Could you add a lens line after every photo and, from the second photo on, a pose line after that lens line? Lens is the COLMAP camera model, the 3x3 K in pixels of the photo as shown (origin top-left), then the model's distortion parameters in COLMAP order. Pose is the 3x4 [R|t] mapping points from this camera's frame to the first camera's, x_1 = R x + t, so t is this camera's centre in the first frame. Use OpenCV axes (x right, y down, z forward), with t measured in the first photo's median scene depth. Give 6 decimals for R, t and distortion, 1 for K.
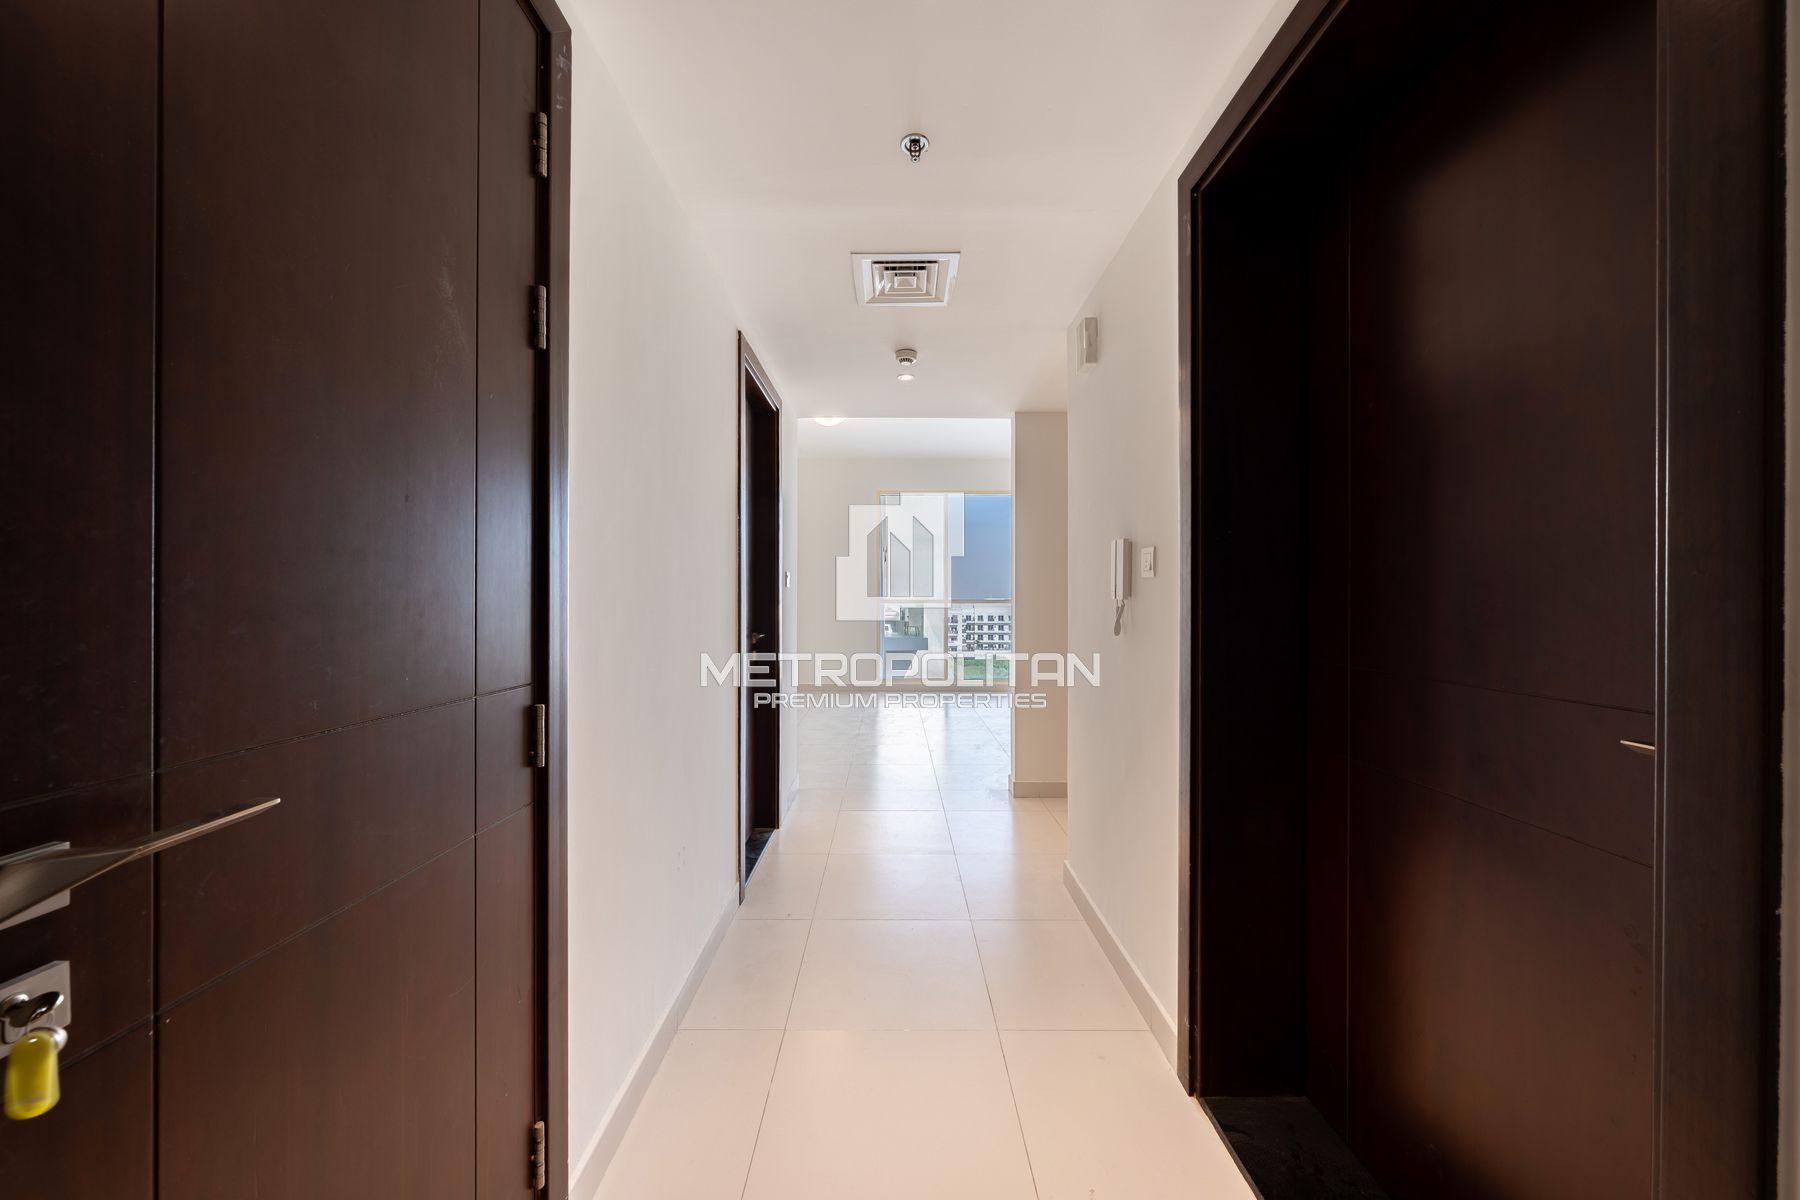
lens RADIAL K [[624.0, 0, 900.0], [0, 624.0, 600.0], [0, 0, 1]] dist [-0.000143, -0.000056]
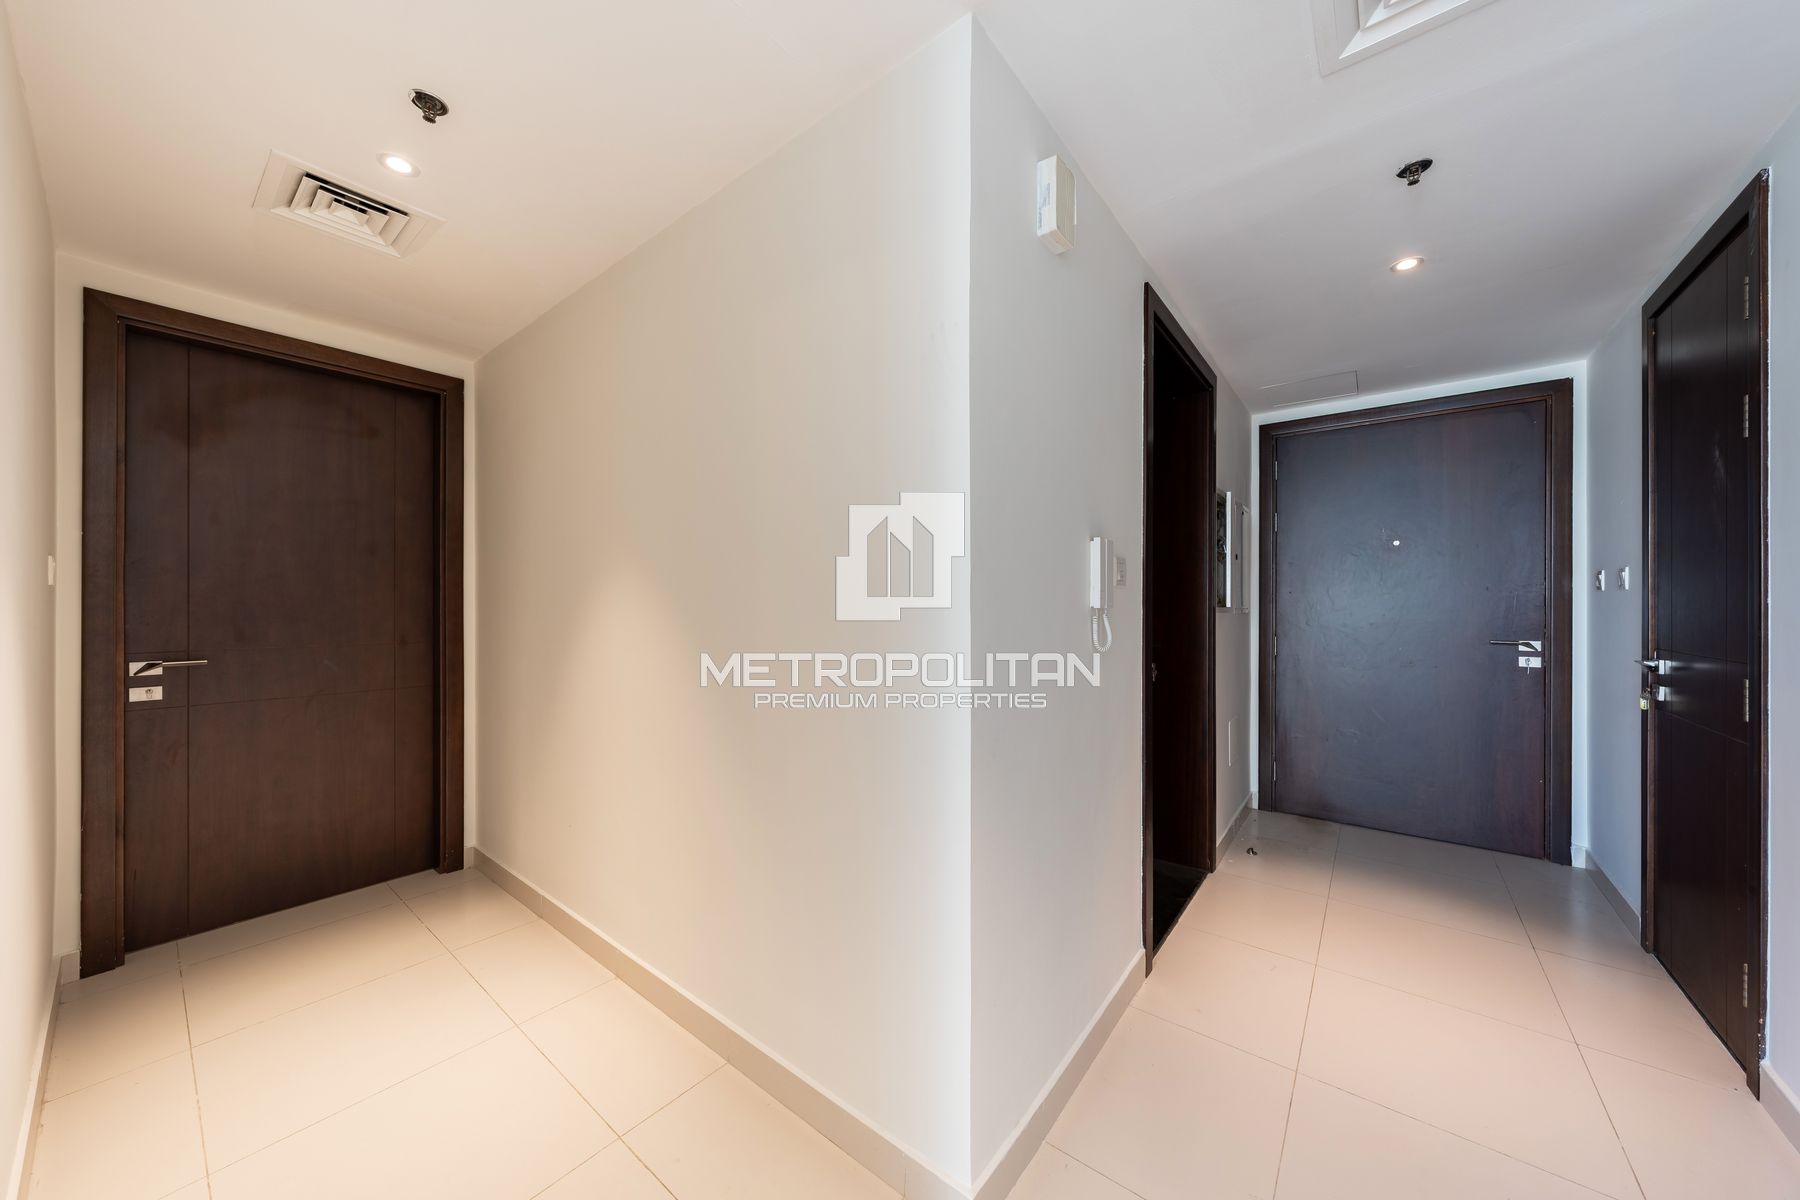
lens RADIAL K [[624.0, 0, 900.0], [0, 624.0, 600.0], [0, 0, 1]] dist [-0.000143, -0.000056]
pose [[0.783361, -0.002498, -0.621562, 0.000048], [-0.000273, 0.999990, -0.004363, -0.002975], [0.621567, 0.003587, 0.783353, 0.157784]]
